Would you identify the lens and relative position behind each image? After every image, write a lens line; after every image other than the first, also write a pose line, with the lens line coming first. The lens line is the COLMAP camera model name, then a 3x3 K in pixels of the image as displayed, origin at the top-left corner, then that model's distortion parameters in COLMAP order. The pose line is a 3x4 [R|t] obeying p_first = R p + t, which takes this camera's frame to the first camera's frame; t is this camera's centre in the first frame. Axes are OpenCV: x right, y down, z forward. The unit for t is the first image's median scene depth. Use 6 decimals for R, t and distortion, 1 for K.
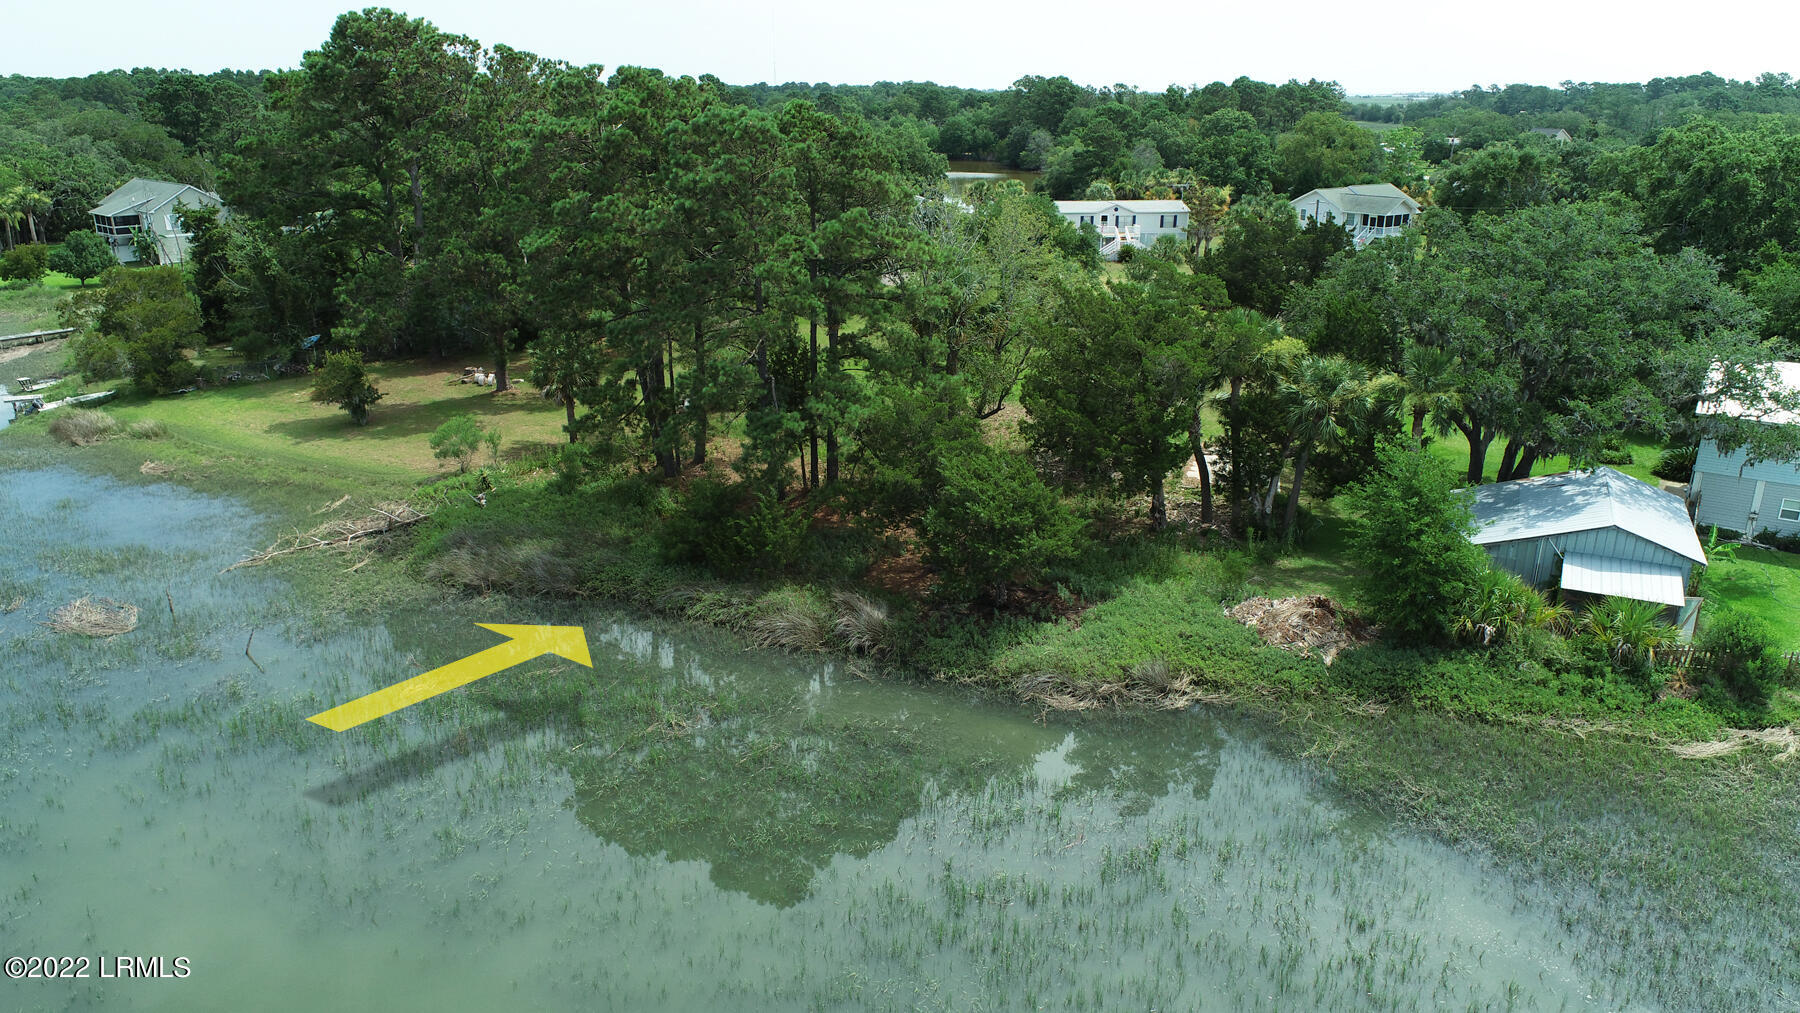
lens RADIAL K [[1213.0, 0, 895.5], [0, 1213.0, 508.7], [0, 0, 1]] dist [-0.015452, 0.007384]
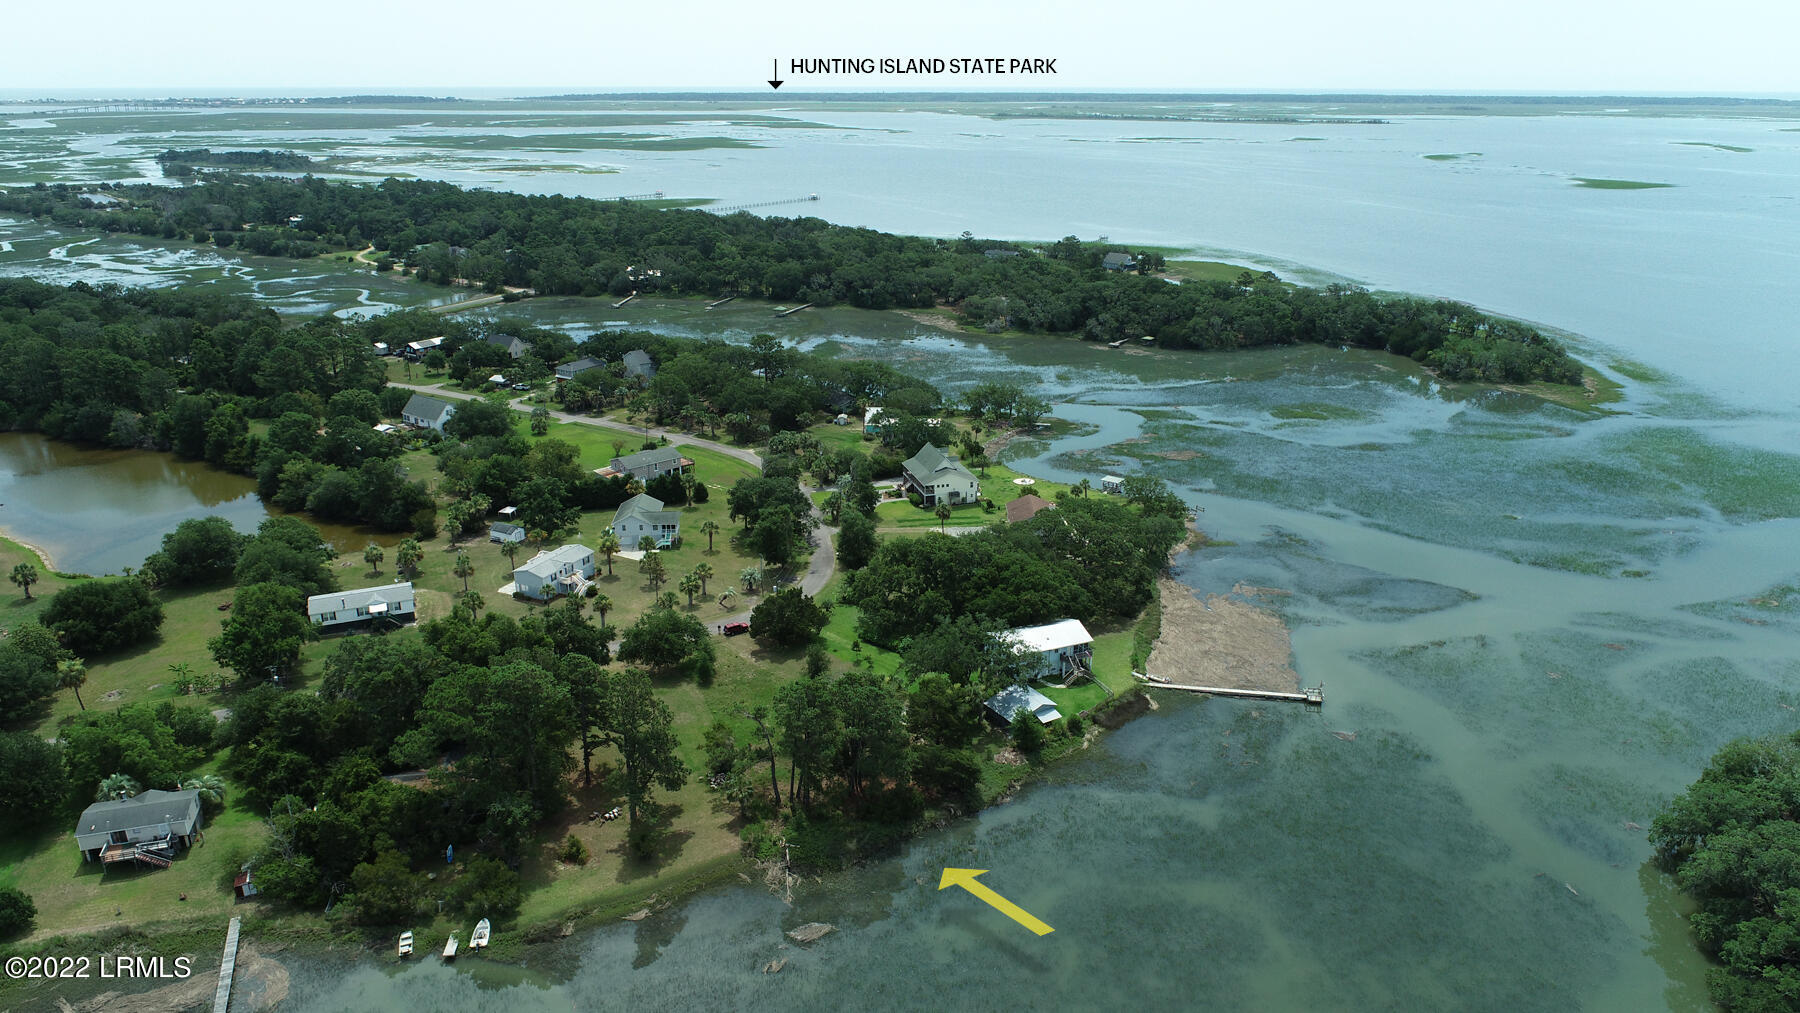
lens RADIAL K [[1213.0, 0, 901.2], [0, 1213.0, 509.6], [0, 0, 1]] dist [-0.015452, 0.007384]
pose [[0.518882, -0.282501, 0.806818, -2.752189], [0.274386, 0.948916, 0.155792, -1.354593], [-0.809613, 0.140542, 0.569889, -1.086837]]
